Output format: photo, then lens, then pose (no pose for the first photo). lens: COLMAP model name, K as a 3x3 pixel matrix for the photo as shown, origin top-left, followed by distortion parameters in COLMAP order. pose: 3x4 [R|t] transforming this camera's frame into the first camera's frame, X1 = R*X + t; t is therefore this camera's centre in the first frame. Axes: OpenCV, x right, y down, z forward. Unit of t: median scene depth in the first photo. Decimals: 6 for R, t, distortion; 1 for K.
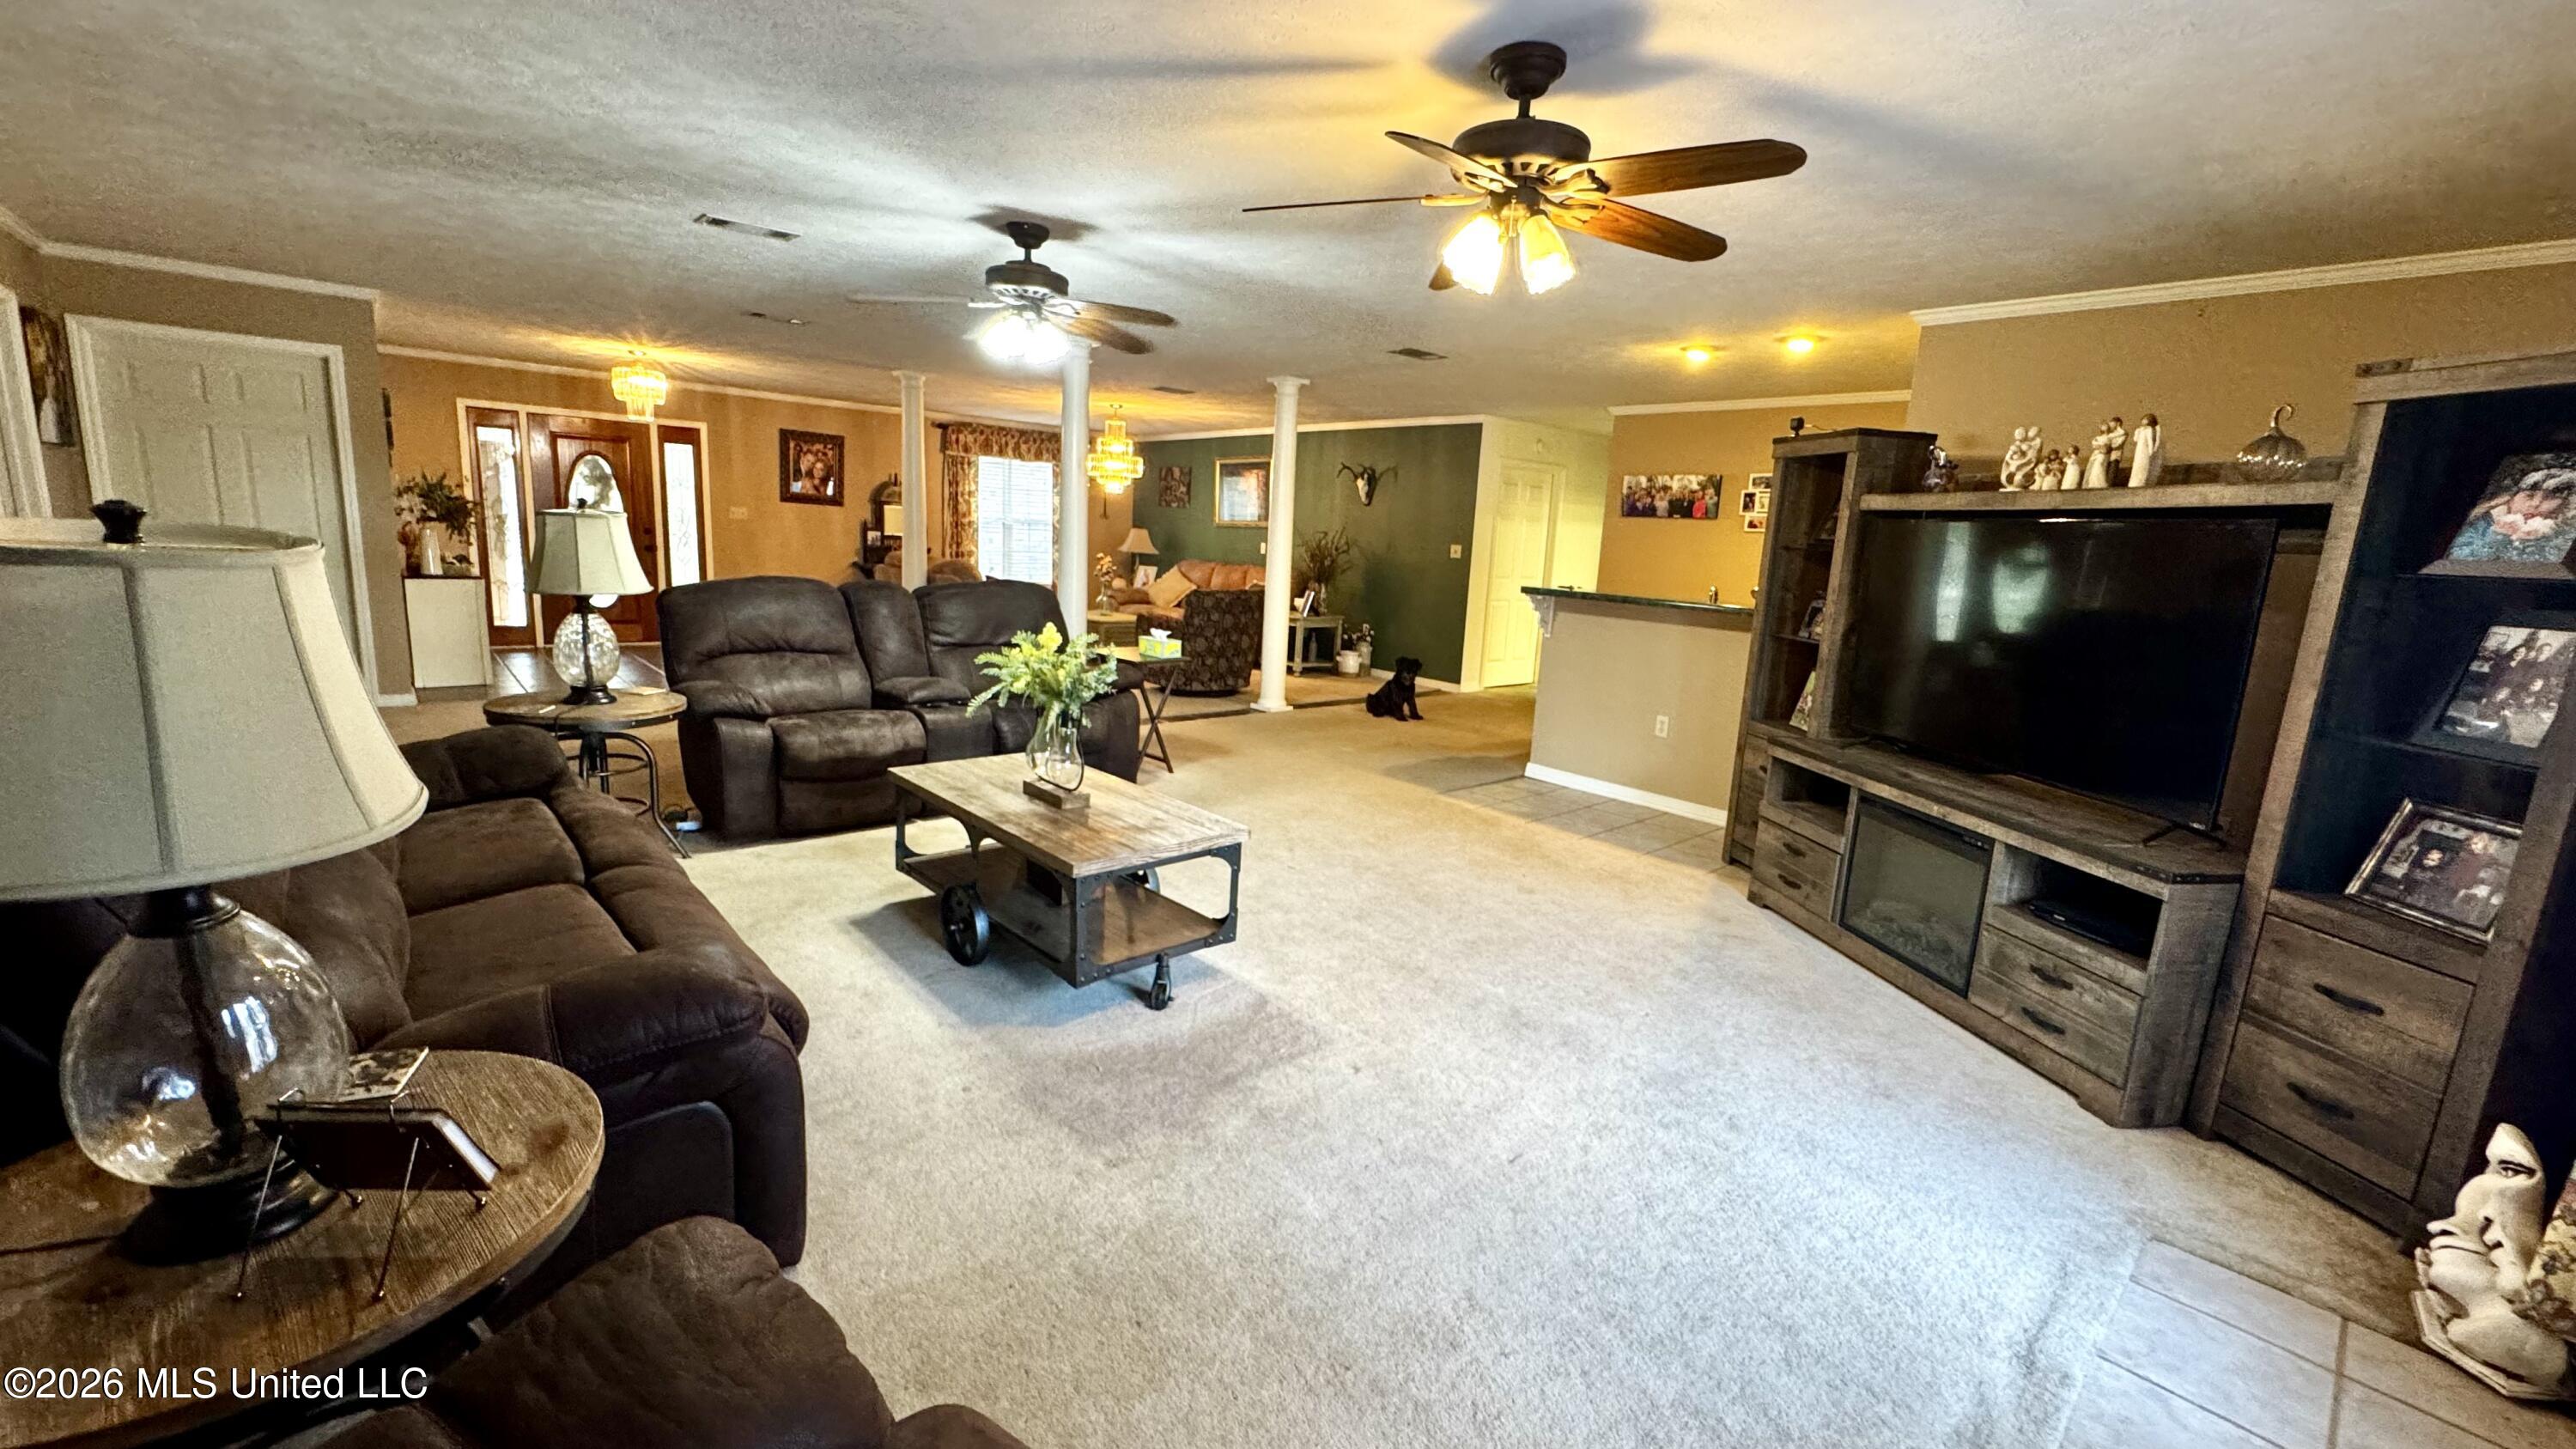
lens RADIAL K [[1022.4, 0, 1298.0], [0, 1022.4, 720.8], [0, 0, 1]] dist [-0.004459, 0.000022]
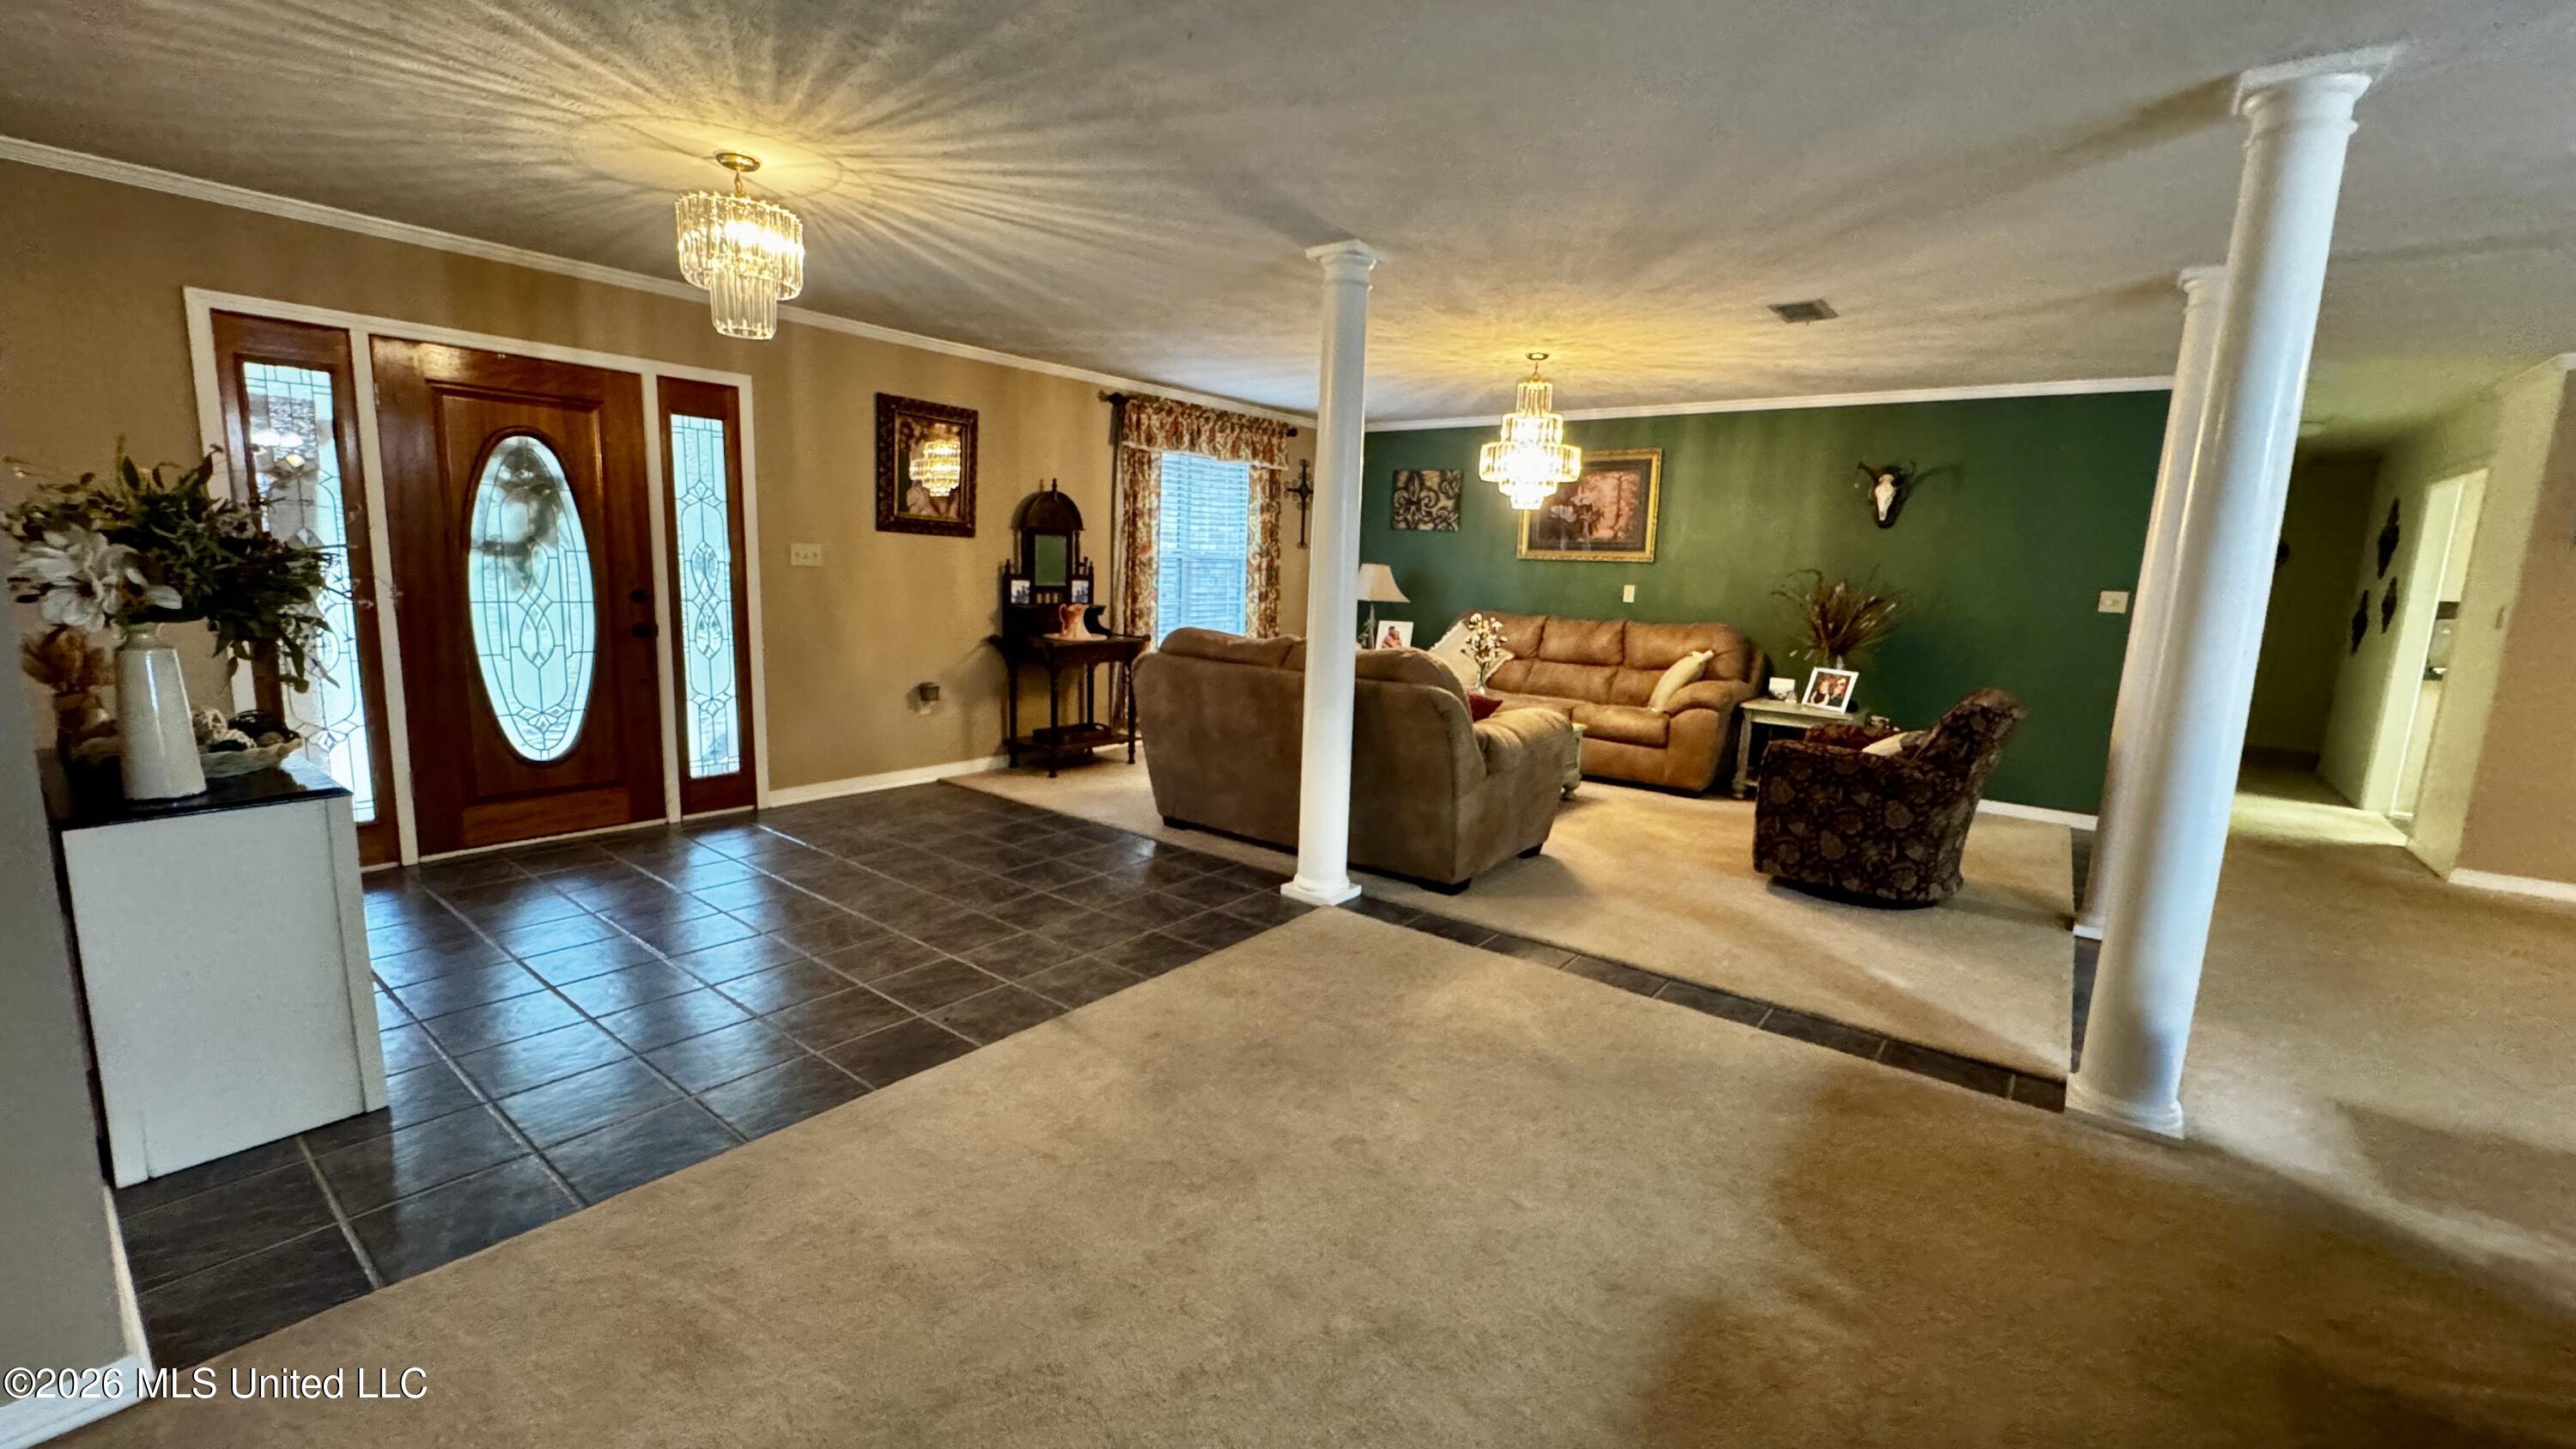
lens RADIAL K [[1022.4, 0, 1285.7], [0, 1022.4, 720.8], [0, 0, 1]] dist [-0.004459, 0.000022]
pose [[0.984508, -0.042759, 0.170045, -0.417317], [0.045125, 0.998931, -0.010074, -0.107294], [-0.169433, 0.017591, 0.985385, 0.470393]]
